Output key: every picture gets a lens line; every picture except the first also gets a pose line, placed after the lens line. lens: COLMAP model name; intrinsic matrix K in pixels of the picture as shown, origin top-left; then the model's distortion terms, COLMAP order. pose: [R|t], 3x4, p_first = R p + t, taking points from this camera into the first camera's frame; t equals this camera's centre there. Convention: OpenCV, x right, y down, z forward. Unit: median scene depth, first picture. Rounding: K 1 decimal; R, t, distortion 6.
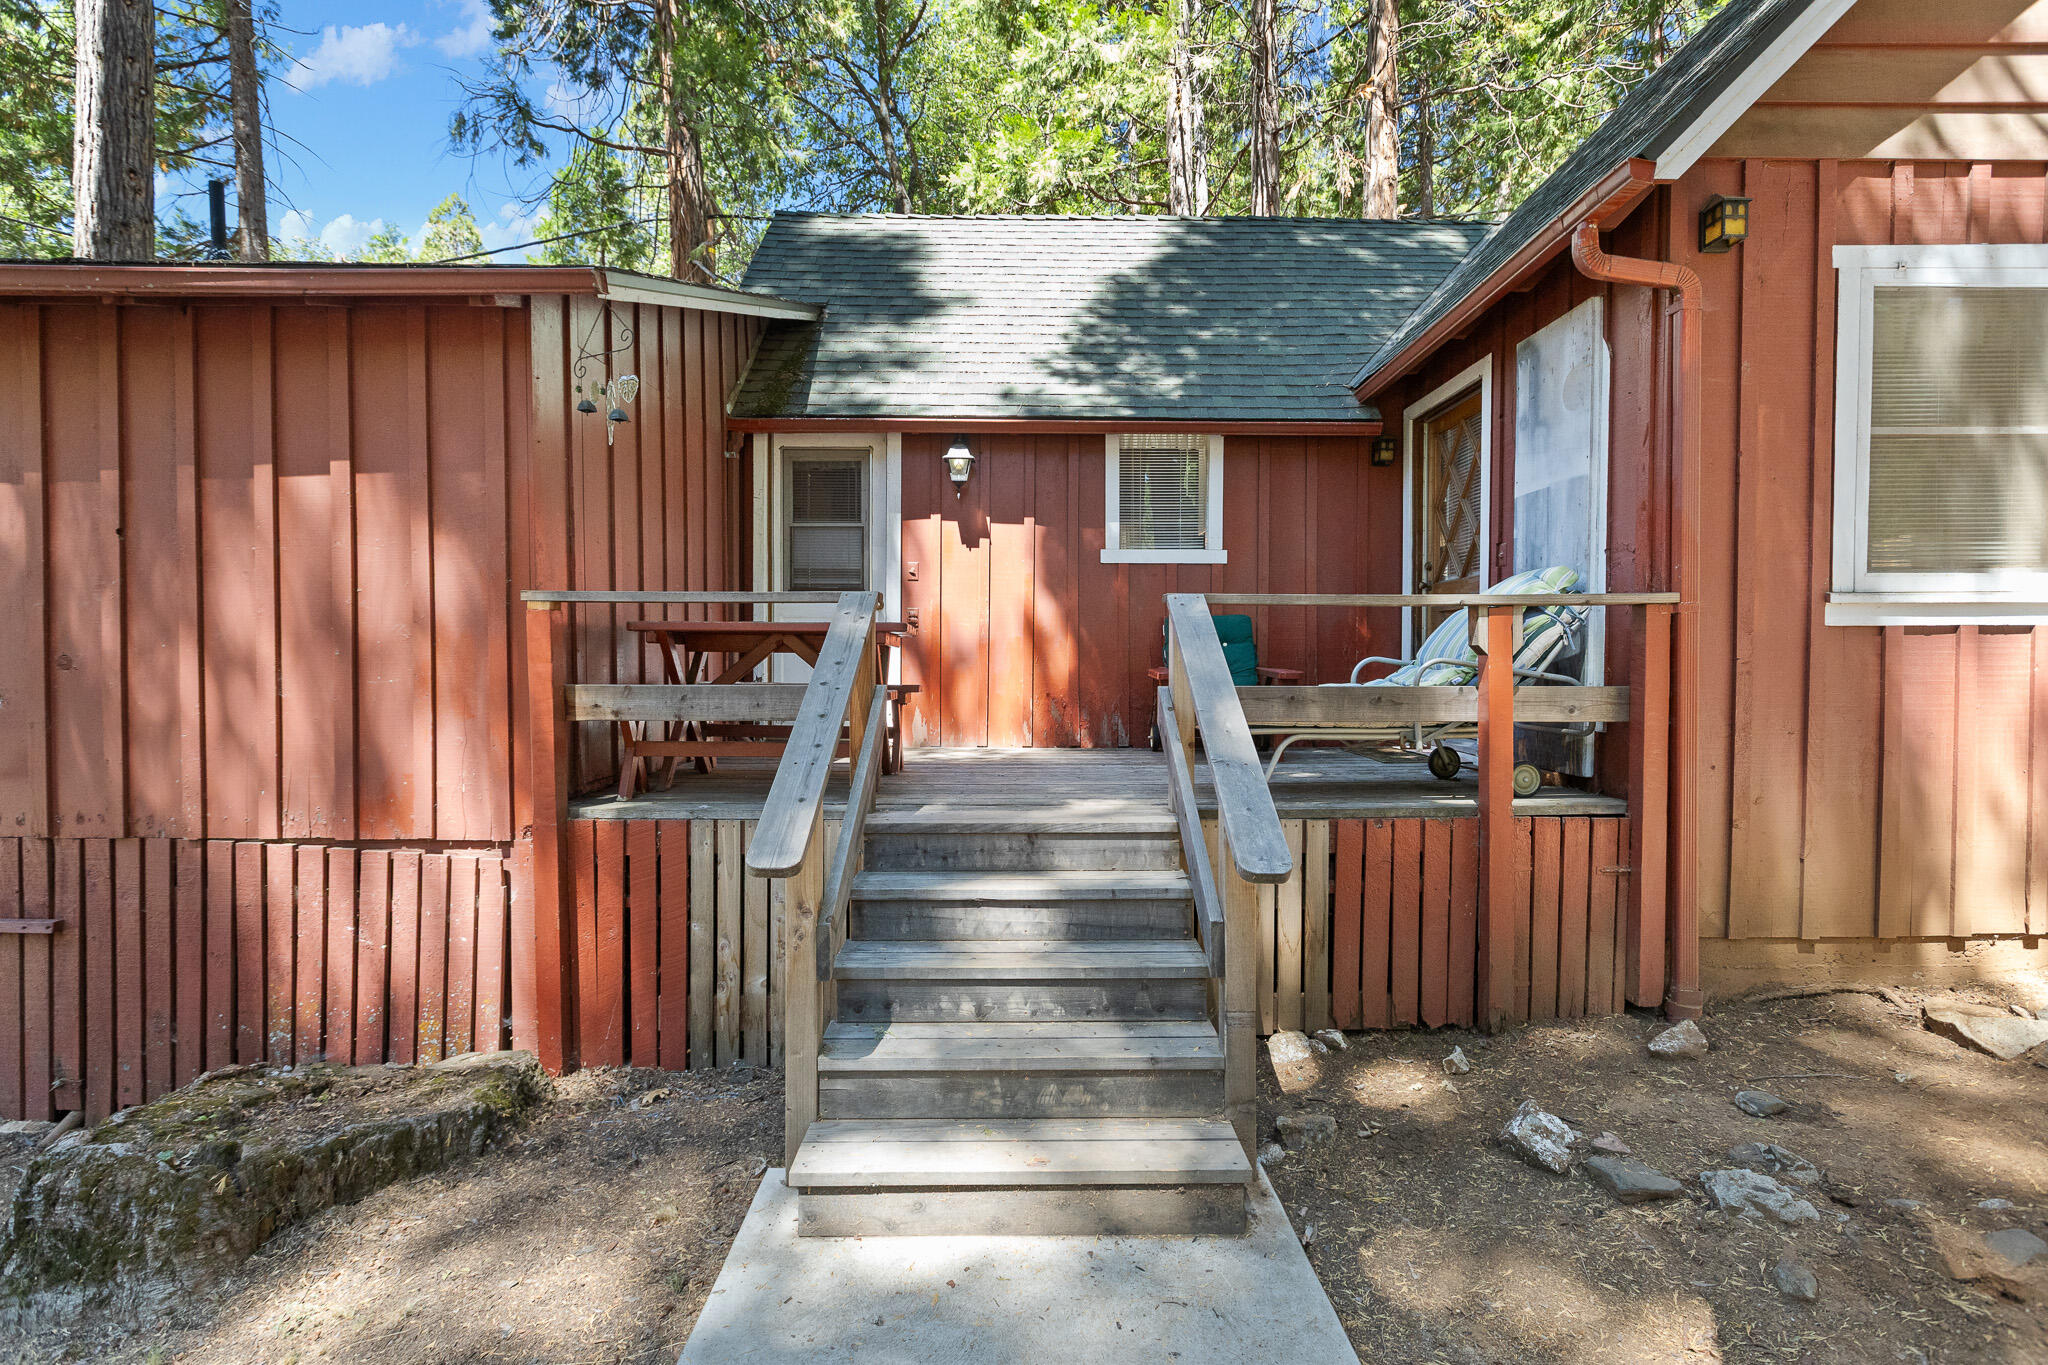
lens RADIAL K [[928.6, 0, 1038.3], [0, 928.6, 675.2], [0, 0, 1]] dist [0.001762, 0.002204]
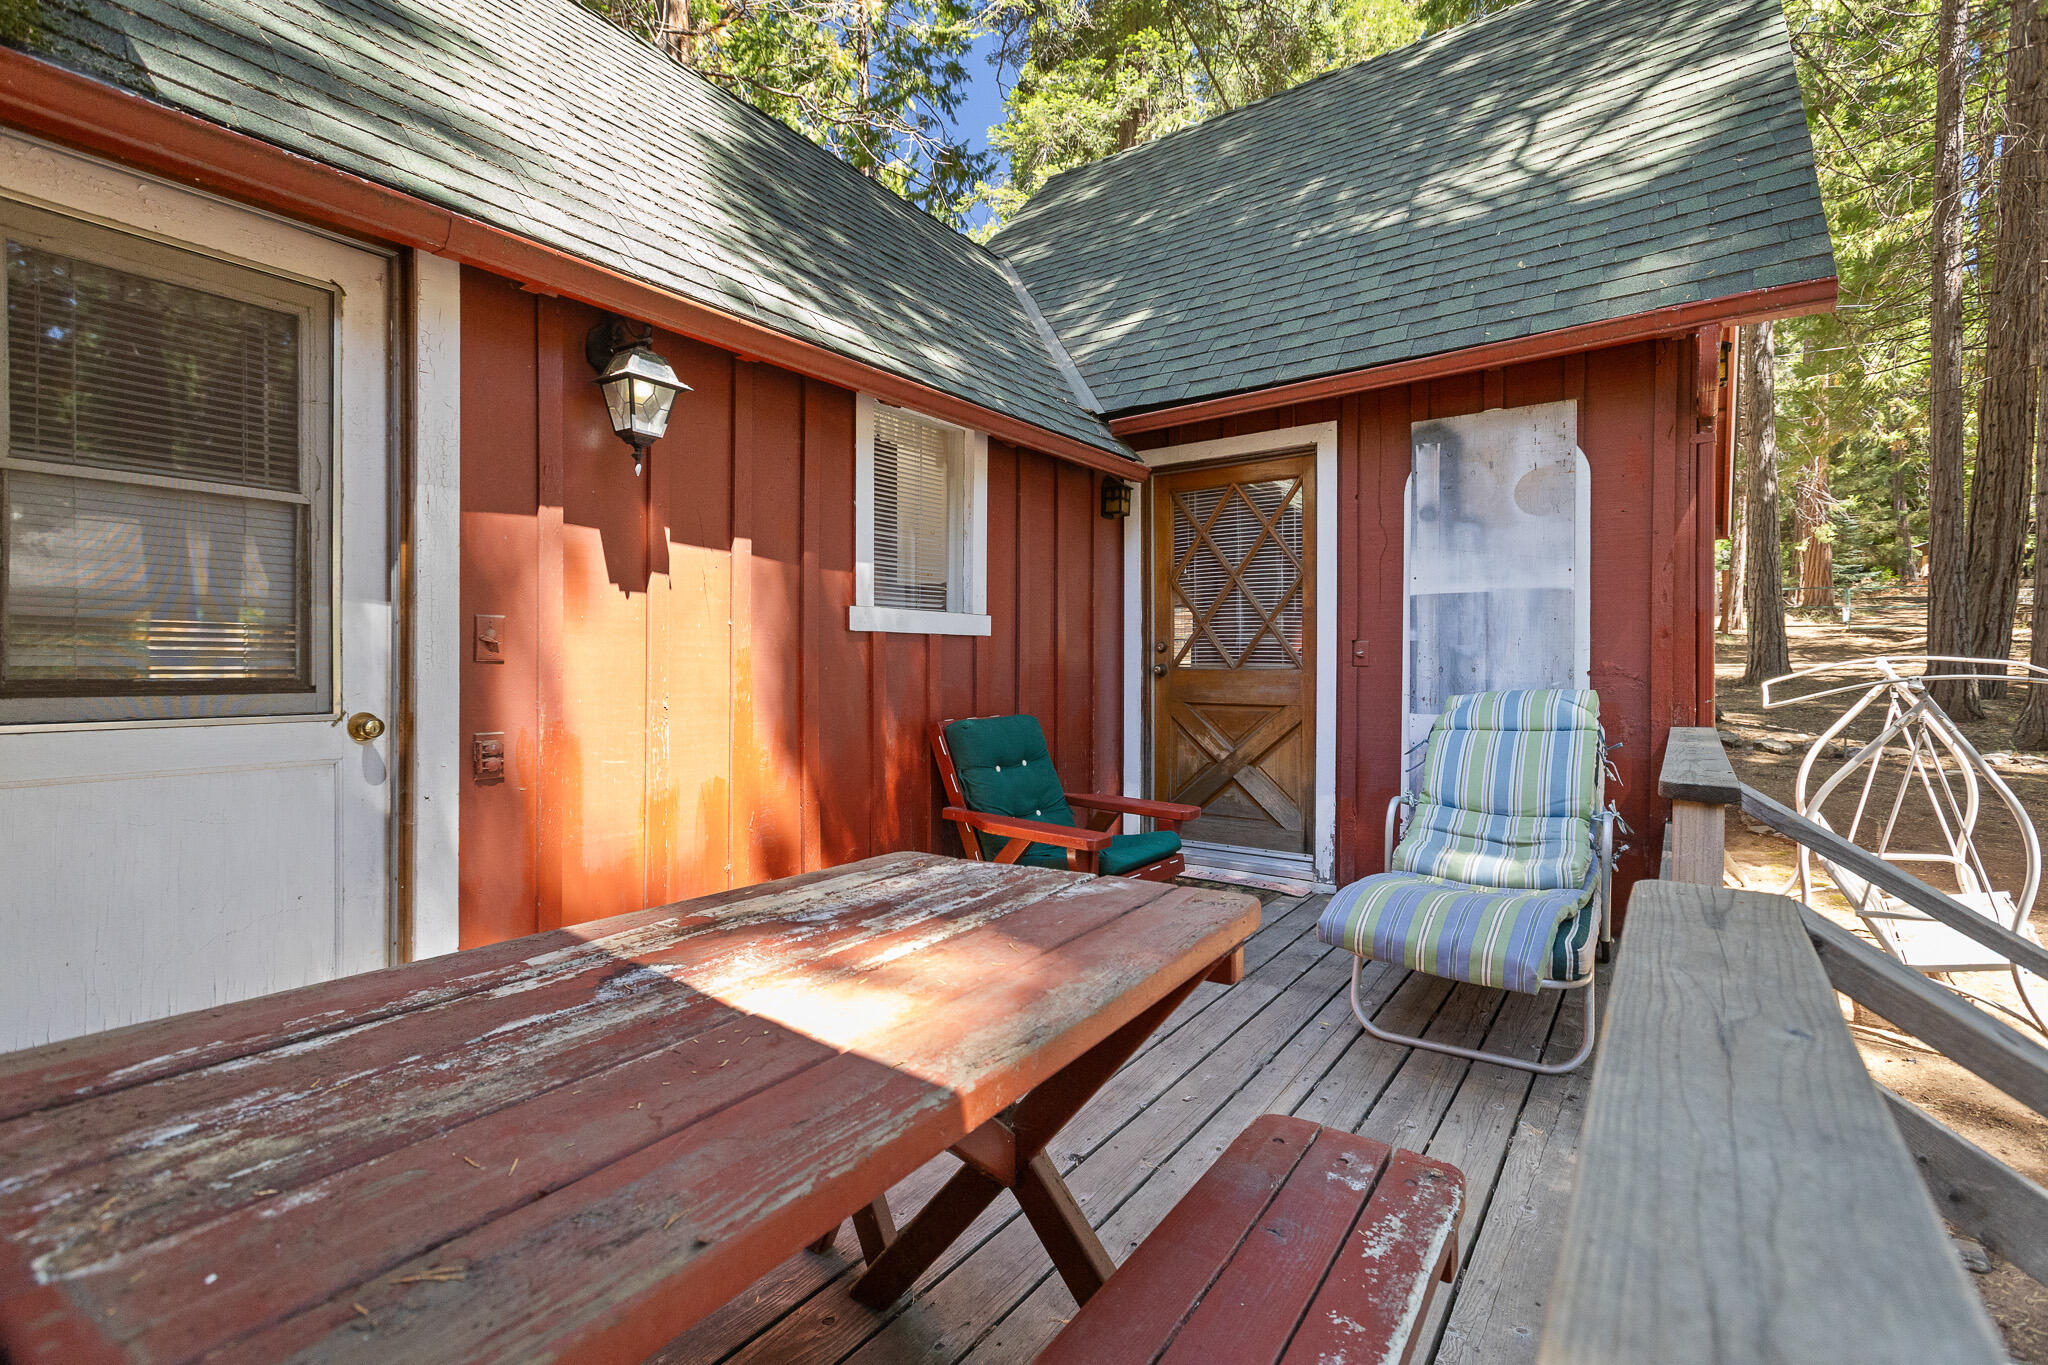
lens RADIAL K [[928.6, 0, 1033.2], [0, 928.6, 671.4], [0, 0, 1]] dist [0.001762, 0.002204]
pose [[0.583037, -0.010324, 0.812380, -0.480269], [0.021303, 0.999770, -0.002583, -0.142980], [-0.812167, 0.018812, 0.583122, 0.898667]]
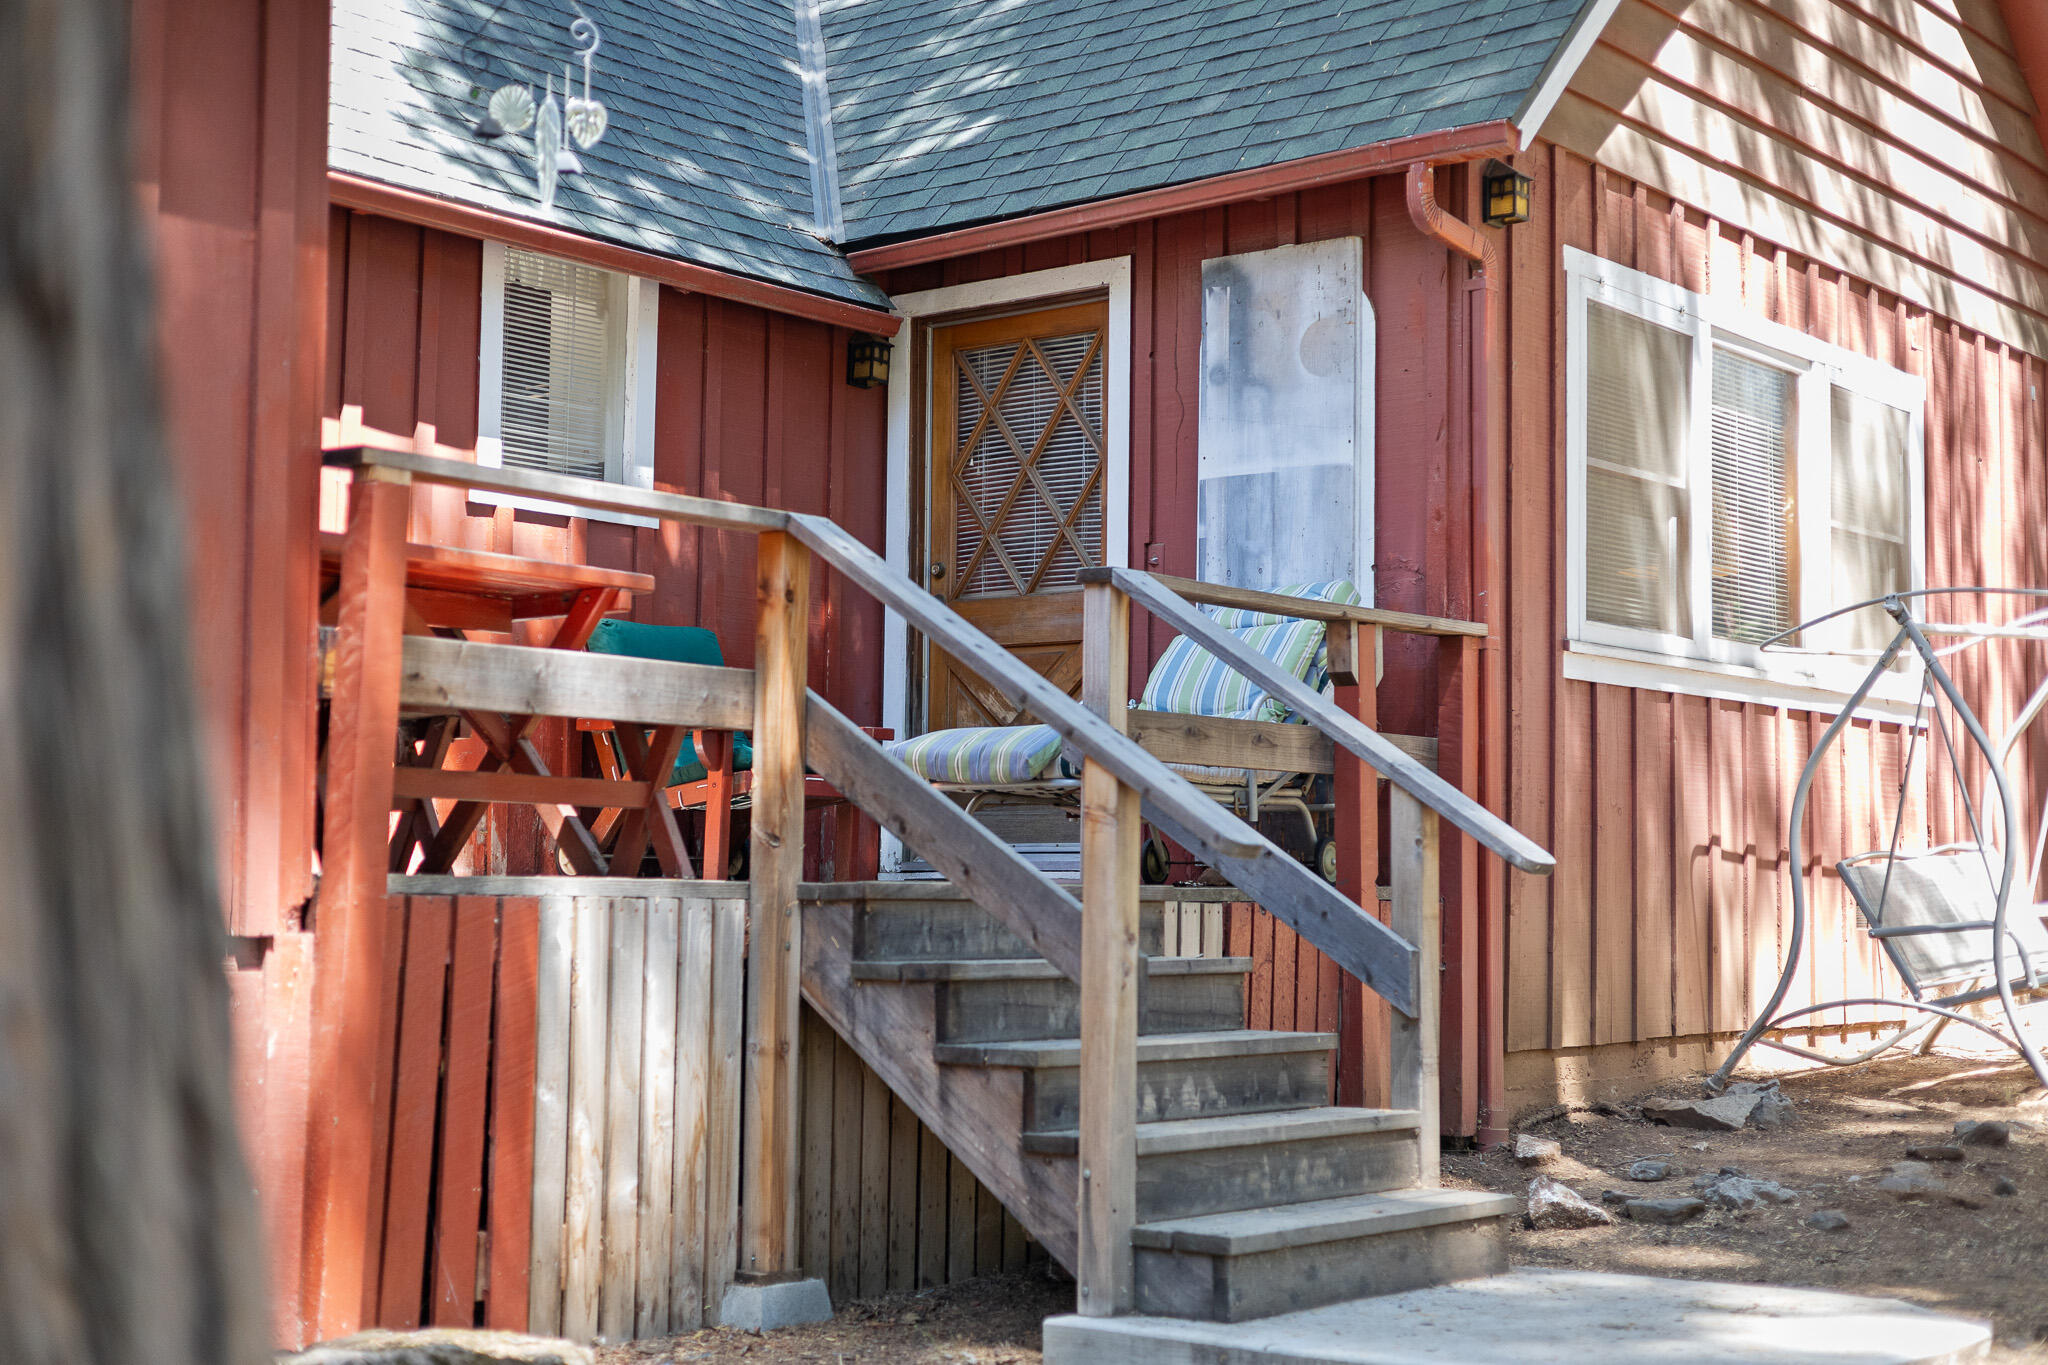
lens RADIAL K [[2885.9, 0, 1016.6], [0, 2885.9, 682.5], [0, 0, 1]] dist [0.005264, 0.000000]
pose [[0.636297, 0.064220, 0.768766, -1.382057], [0.007762, 0.995946, -0.089622, 0.169784], [-0.771405, 0.062994, 0.633219, -0.267858]]
